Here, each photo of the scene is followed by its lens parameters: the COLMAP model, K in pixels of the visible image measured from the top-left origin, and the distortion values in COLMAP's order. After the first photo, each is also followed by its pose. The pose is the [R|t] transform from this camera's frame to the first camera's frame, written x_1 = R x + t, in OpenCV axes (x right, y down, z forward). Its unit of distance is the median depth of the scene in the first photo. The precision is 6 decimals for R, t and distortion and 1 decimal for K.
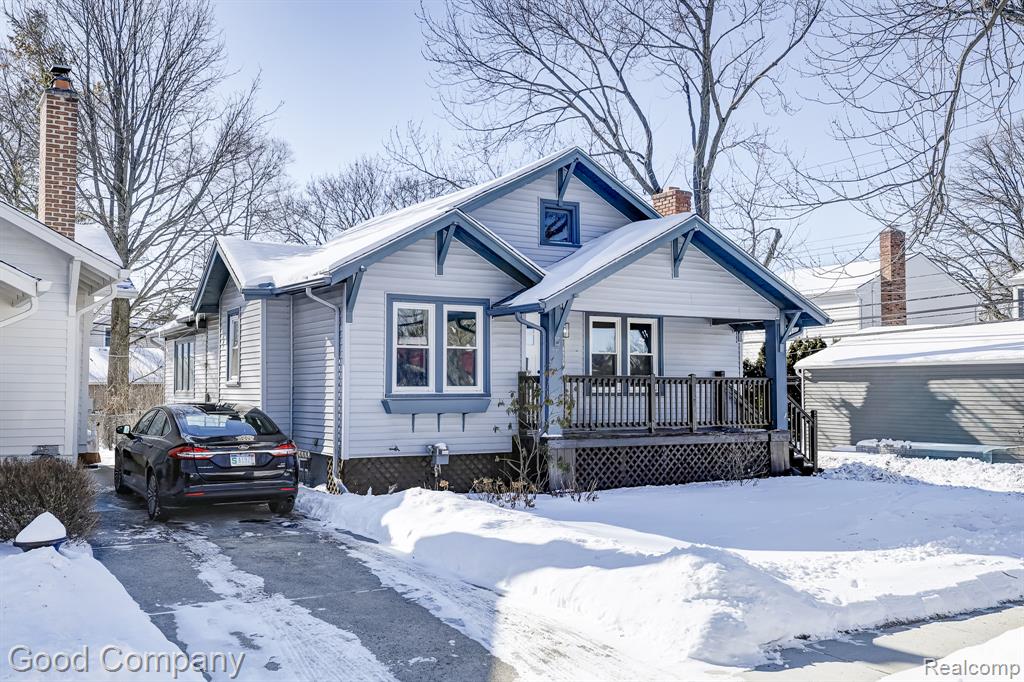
lens RADIAL K [[975.2, 0, 512.0], [0, 975.2, 341.0], [0, 0, 1]] dist [0.002008, -0.000120]
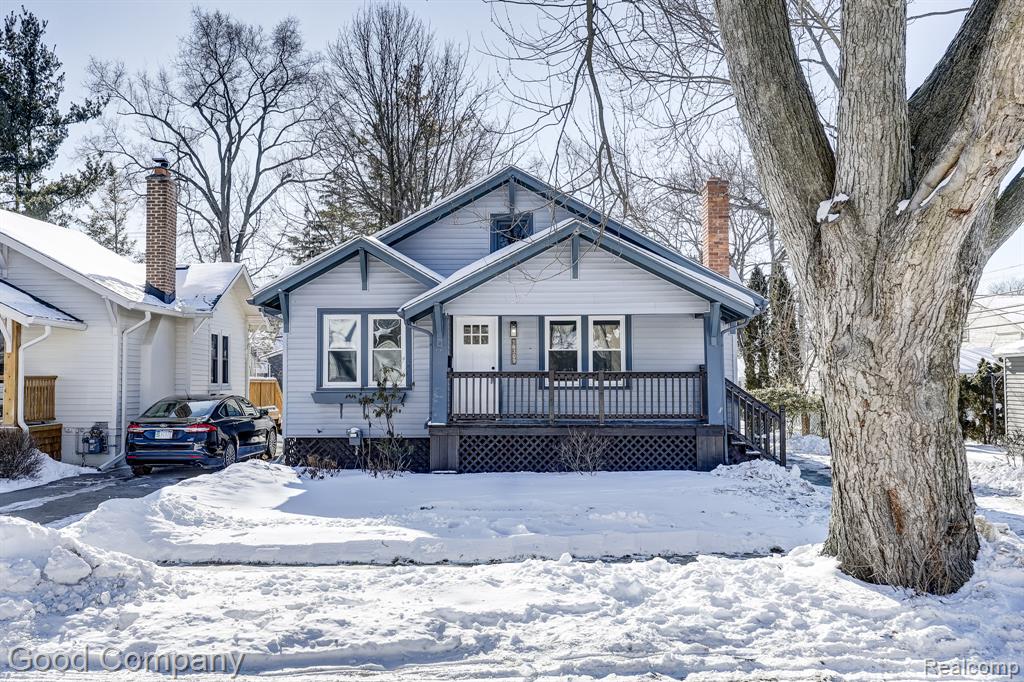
lens RADIAL K [[1023.2, 0, 485.1], [0, 1023.2, 315.5], [0, 0, 1]] dist [0.004402, 0.000869]
pose [[0.832883, -0.037077, -0.552206, 0.722573], [0.029884, 0.999311, -0.022023, -0.003431], [0.552642, 0.001840, 0.833417, 0.011767]]
